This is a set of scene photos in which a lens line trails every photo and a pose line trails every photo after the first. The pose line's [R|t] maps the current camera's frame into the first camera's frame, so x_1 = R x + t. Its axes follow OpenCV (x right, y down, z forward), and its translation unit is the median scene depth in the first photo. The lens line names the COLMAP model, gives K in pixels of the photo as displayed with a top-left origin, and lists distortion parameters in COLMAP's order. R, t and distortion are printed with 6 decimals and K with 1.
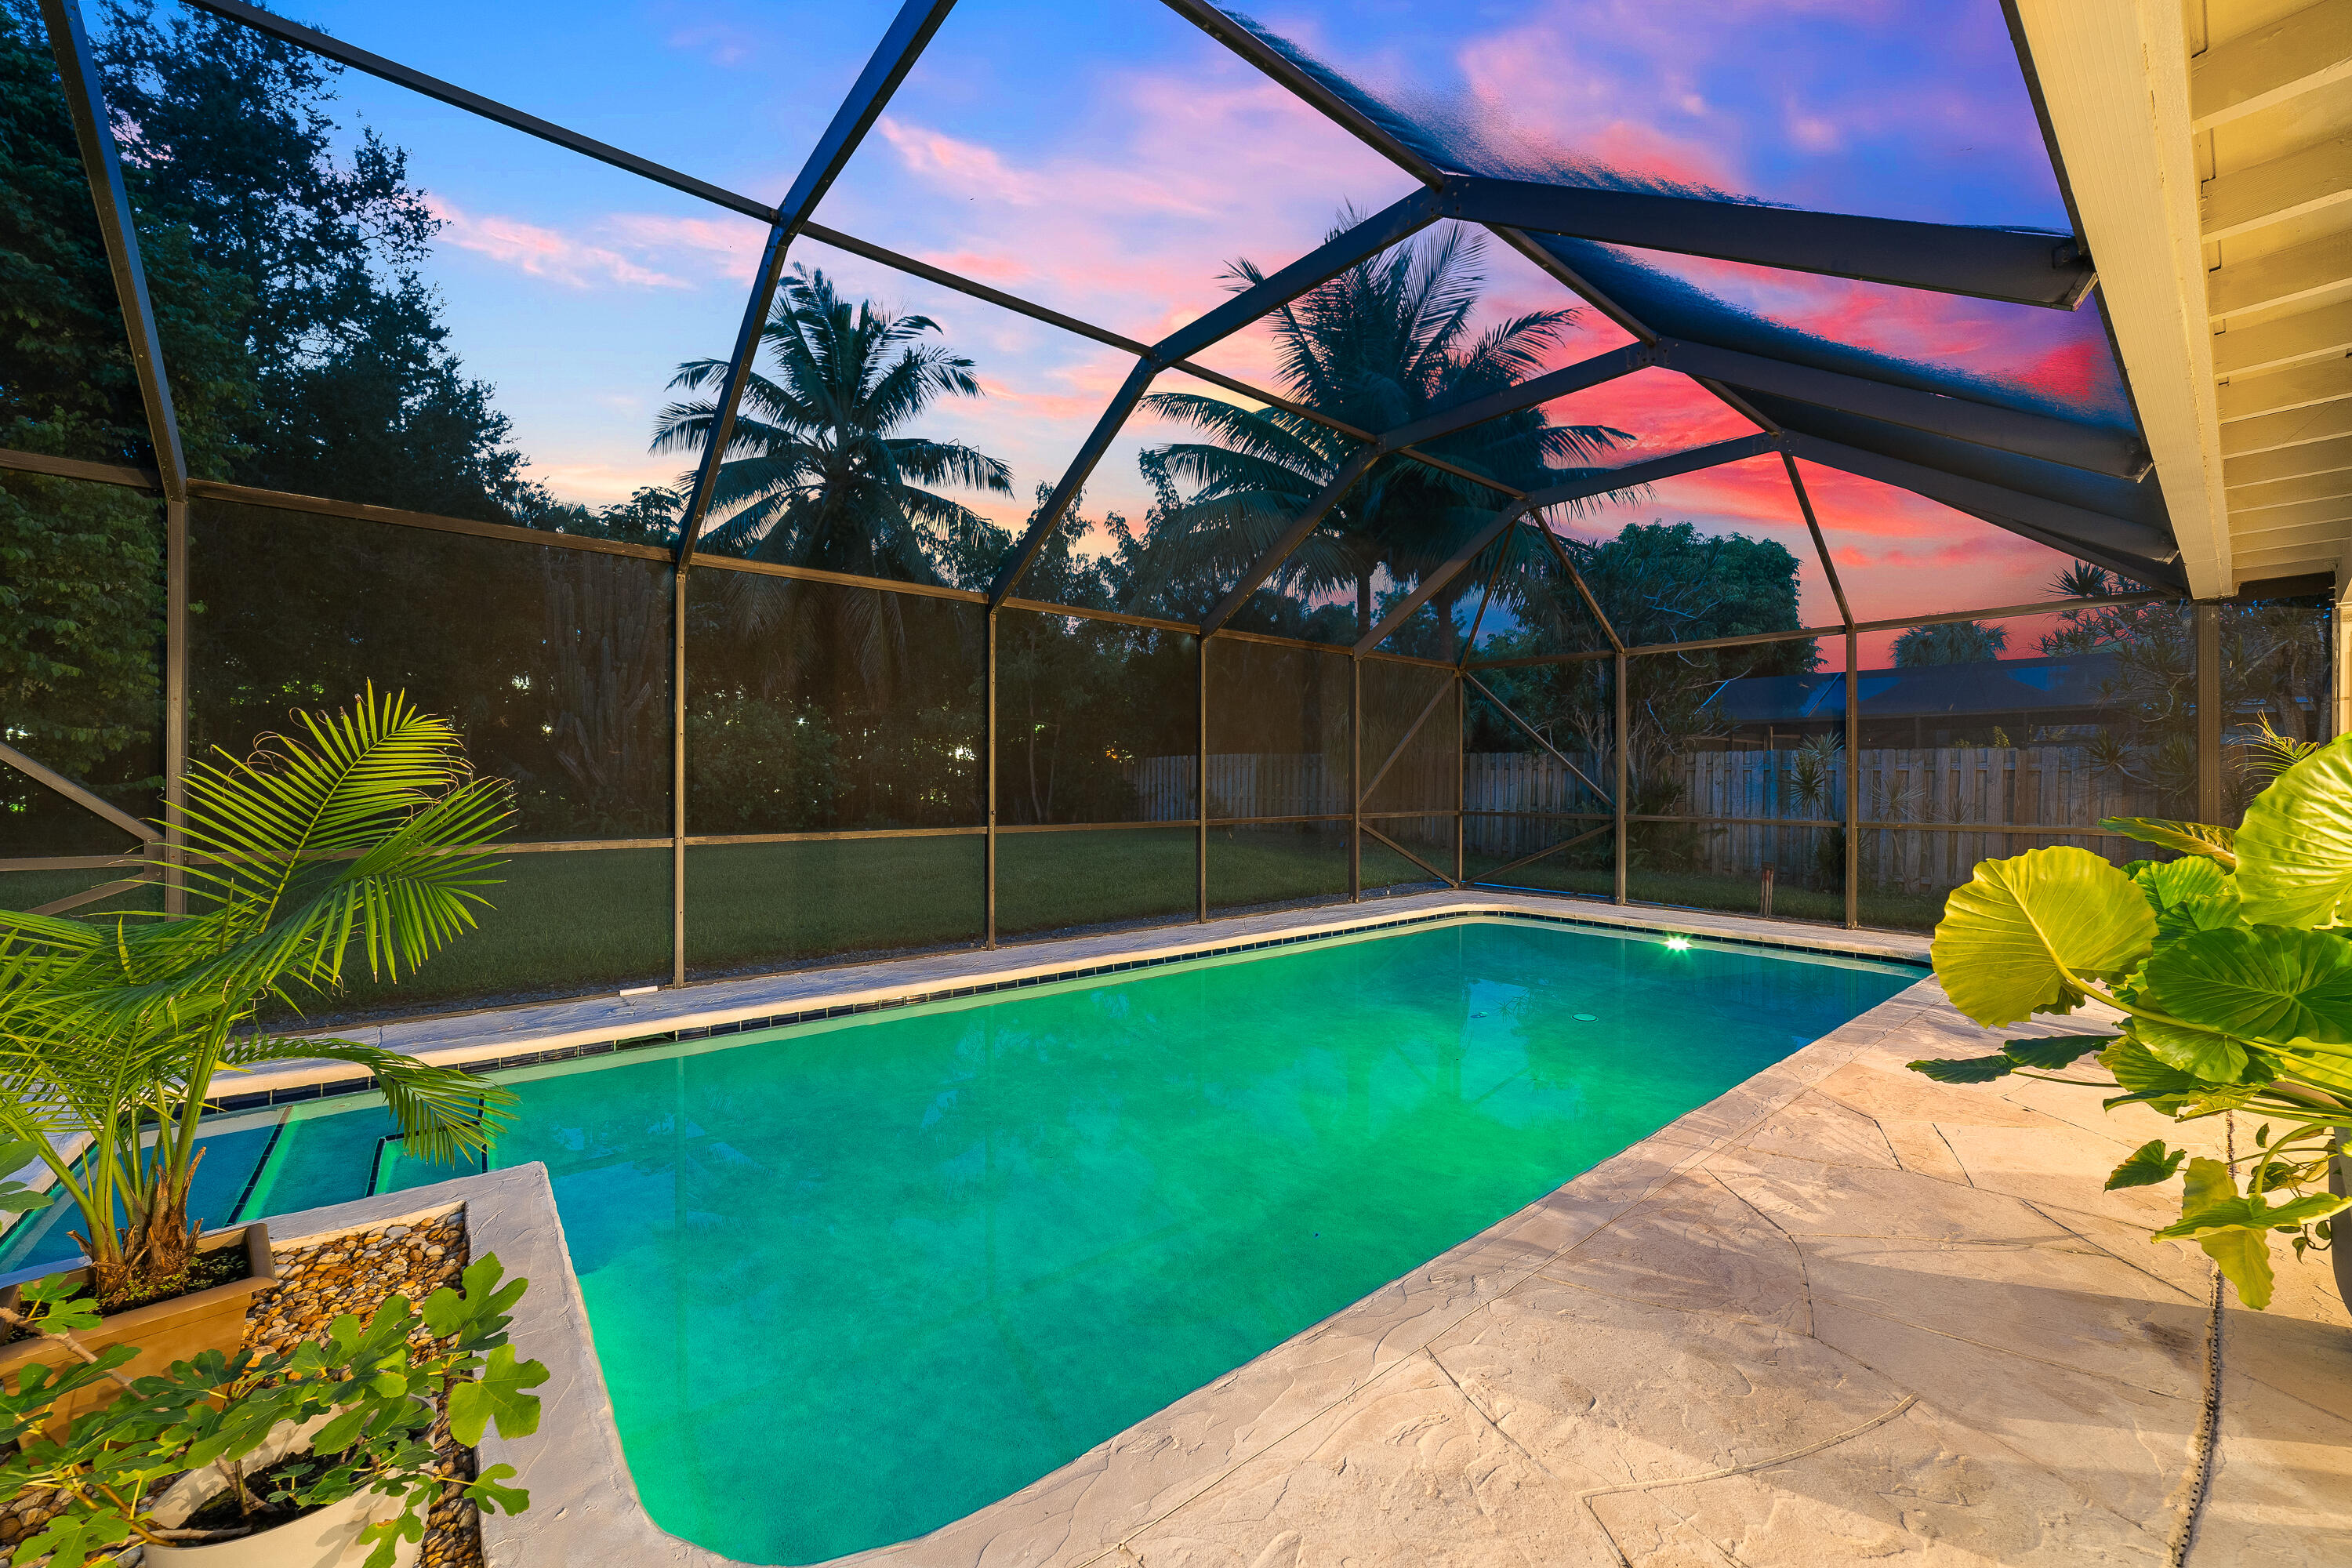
lens RADIAL K [[905.0, 0, 1163.7], [0, 905.0, 788.1], [0, 0, 1]] dist [-0.020991, 0.005019]
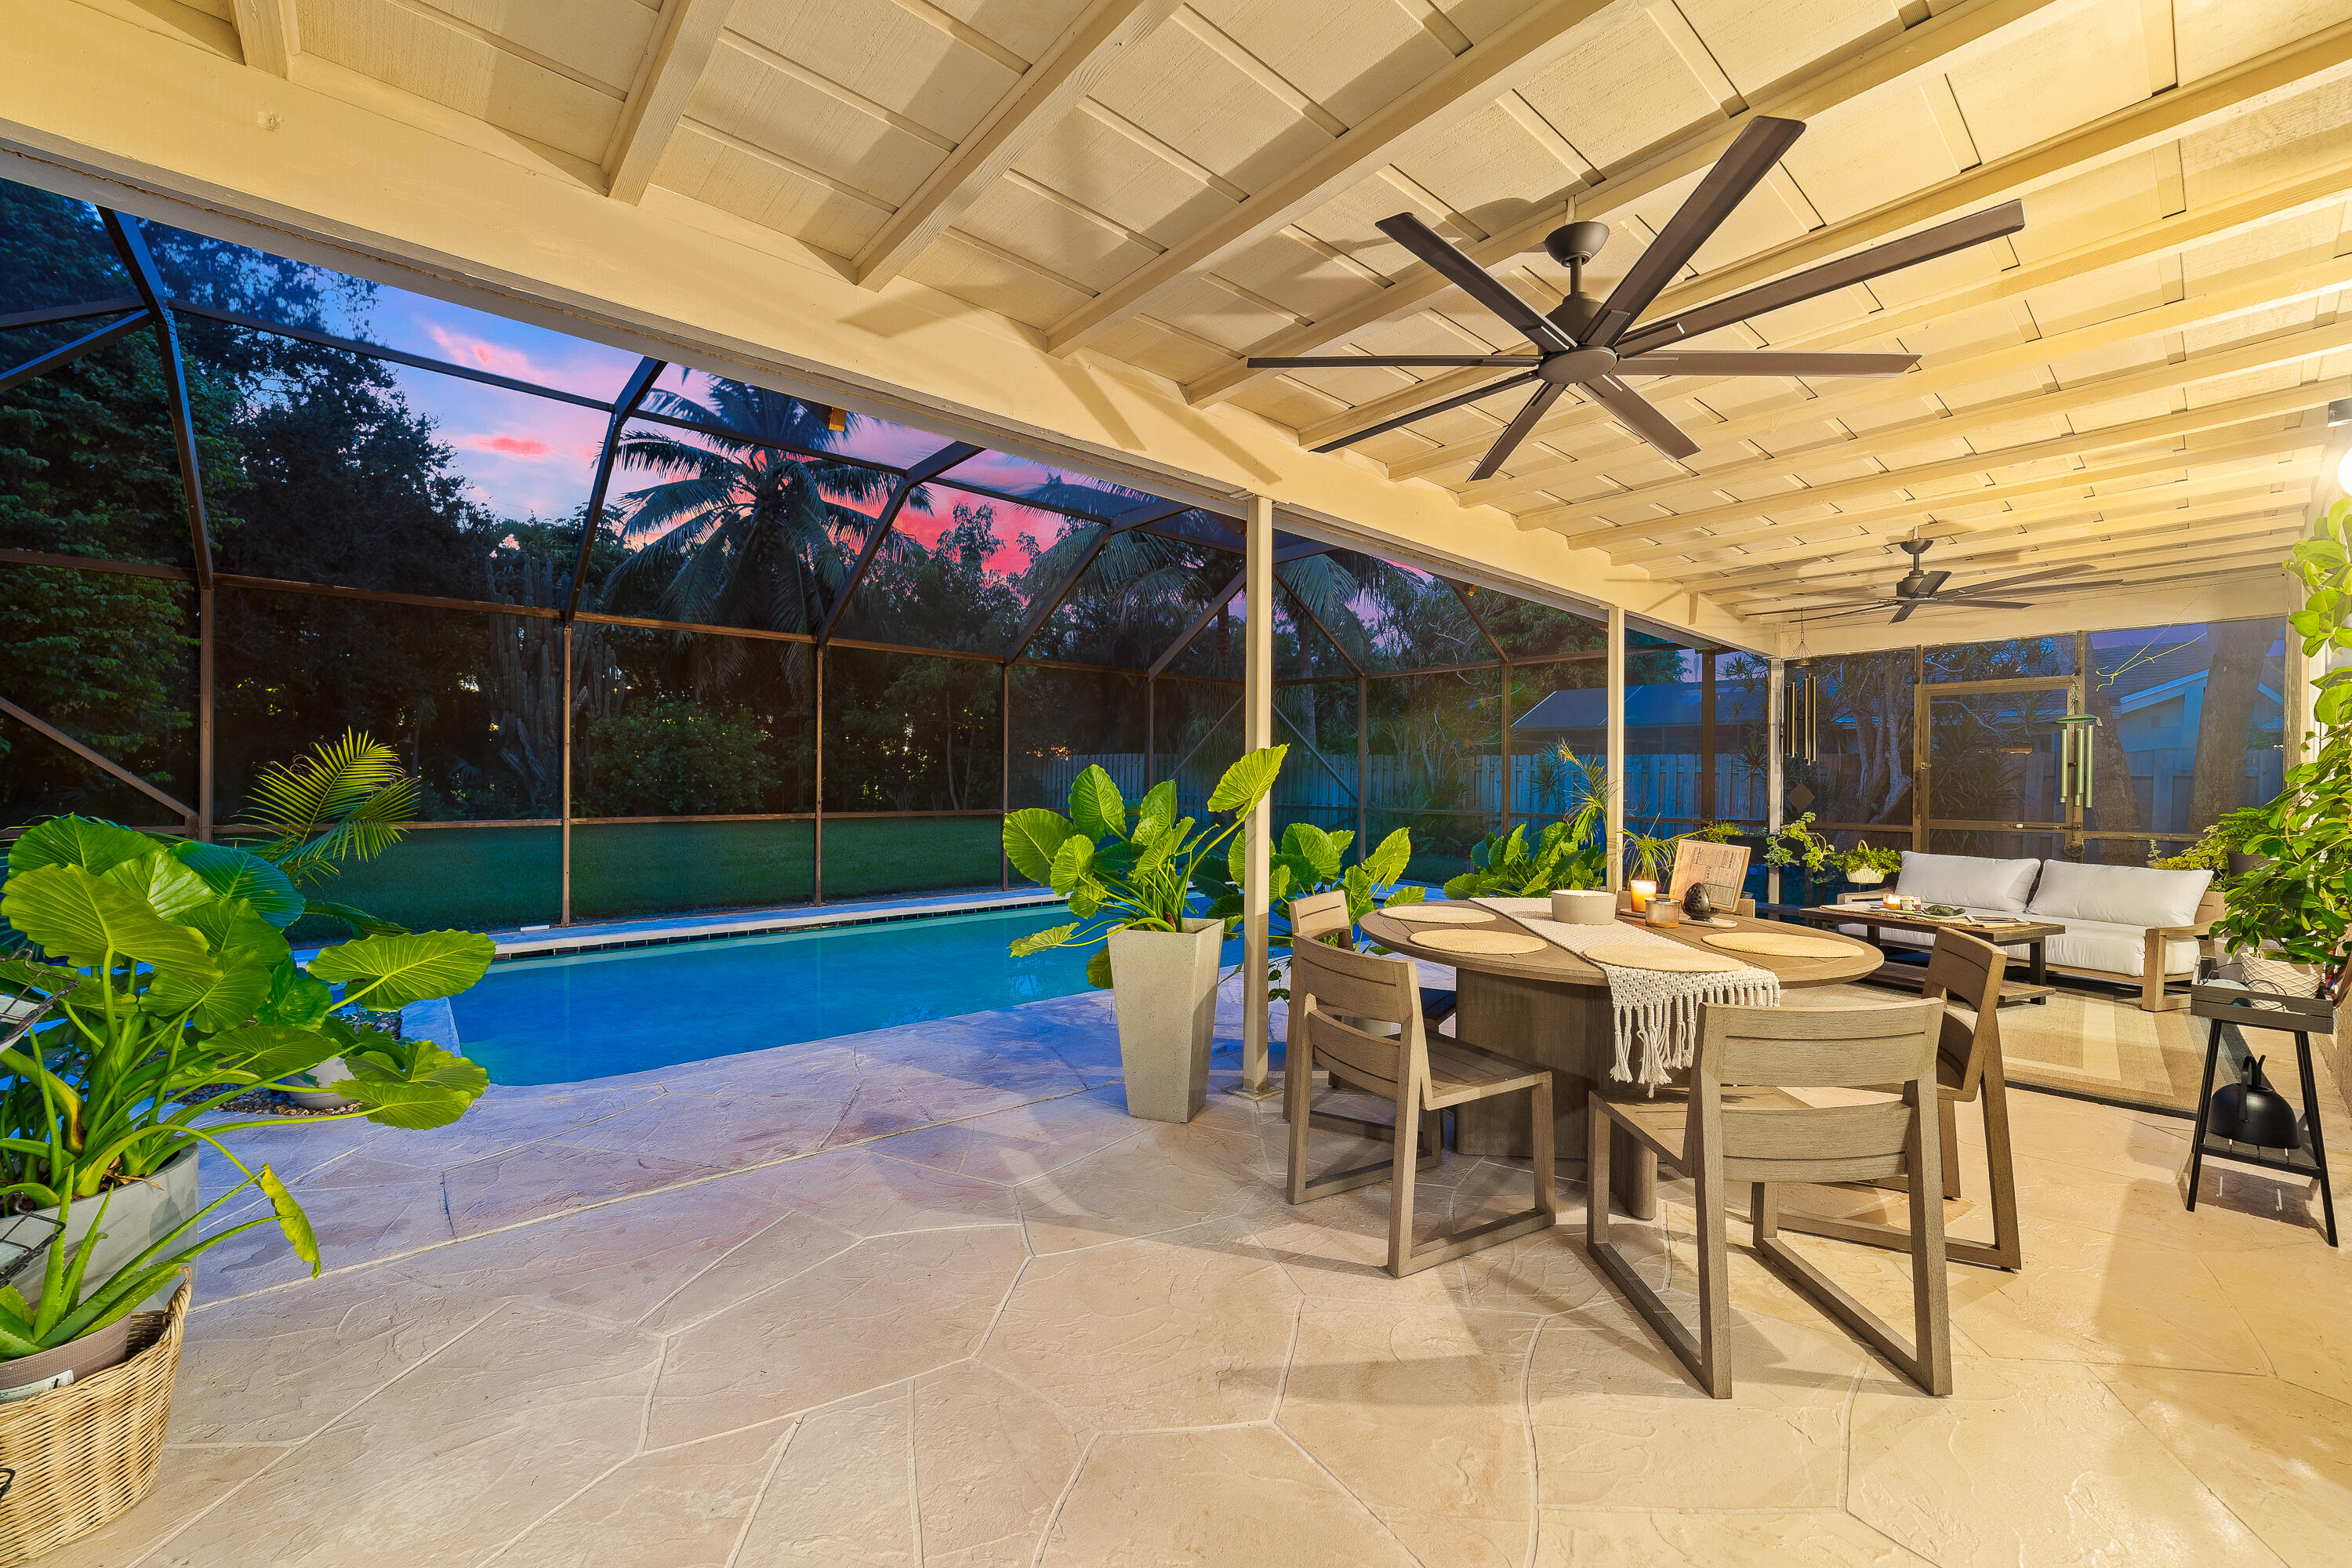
lens RADIAL K [[905.0, 0, 1163.7], [0, 905.0, 788.1], [0, 0, 1]] dist [-0.020991, 0.005019]
pose [[0.999441, 0.003853, 0.033197, 0.269175], [-0.003972, 0.999986, 0.003521, -0.000472], [-0.033183, -0.003651, 0.999443, -0.330054]]
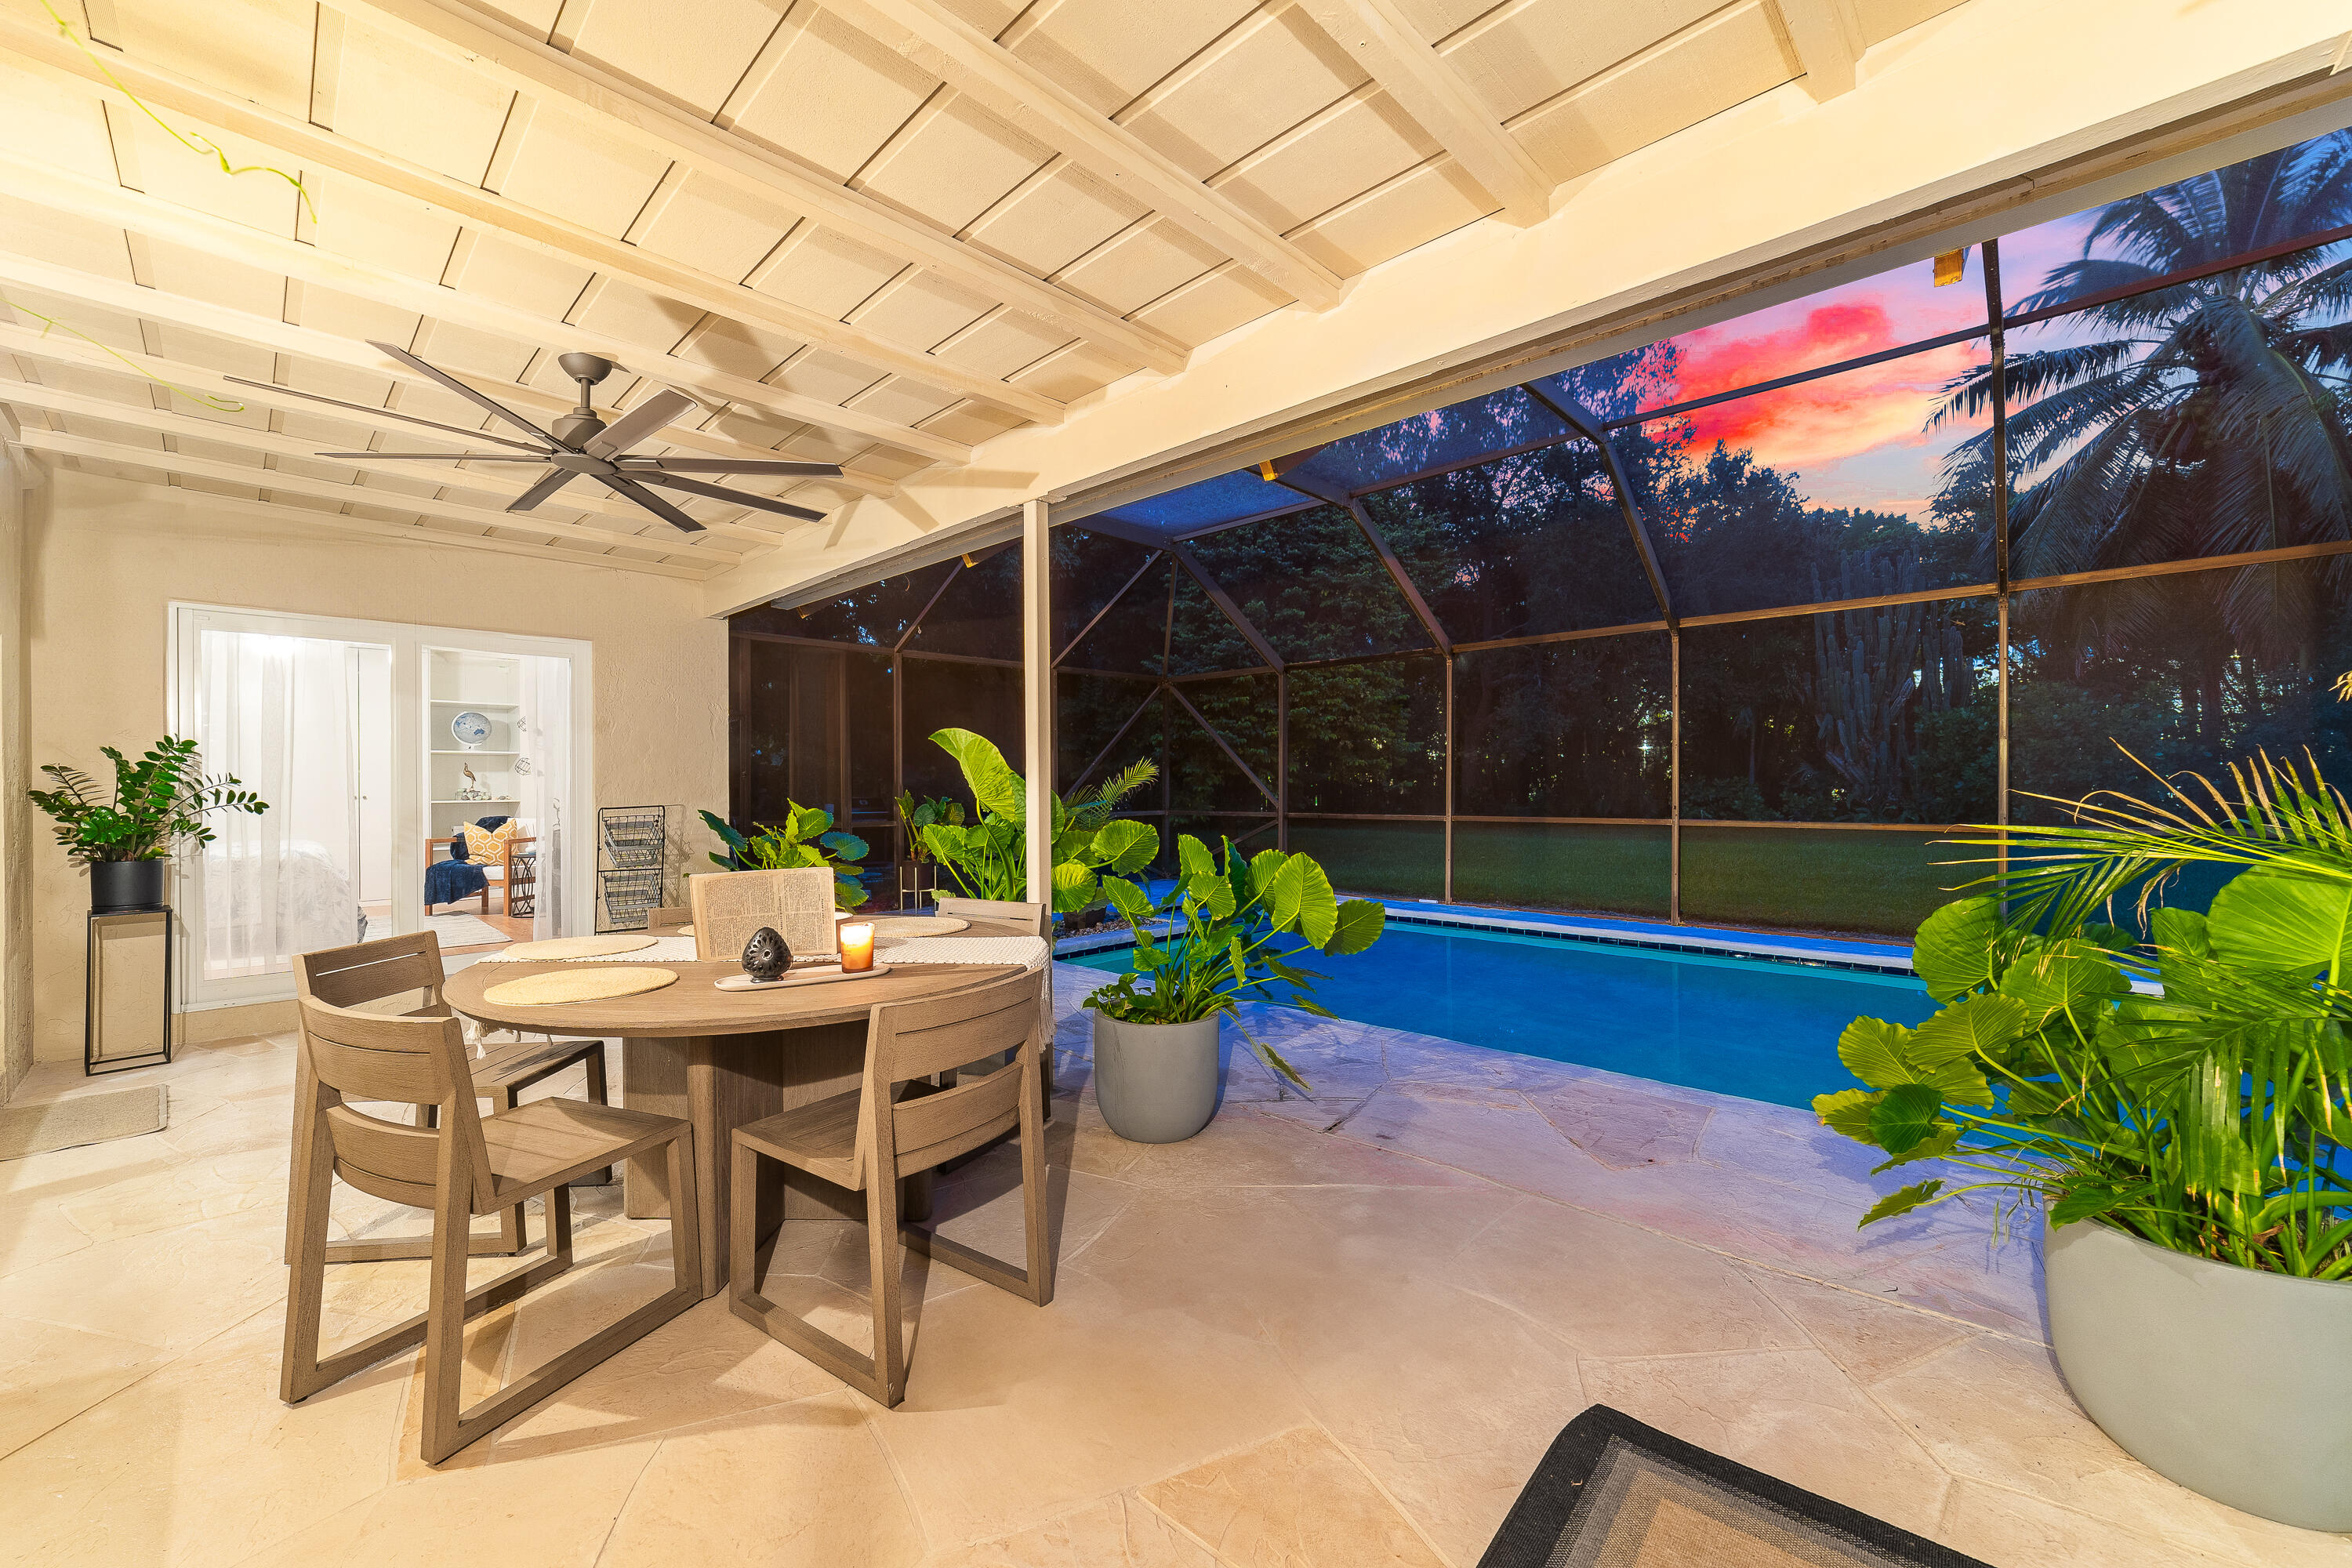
lens RADIAL K [[905.0, 0, 1163.7], [0, 905.0, 788.1], [0, 0, 1]] dist [-0.020991, 0.005019]
pose [[0.112756, -0.000203, -0.993623, 0.885121], [0.003534, 0.999994, 0.000197, -0.000197], [0.993616, -0.003534, 0.112756, 0.219679]]
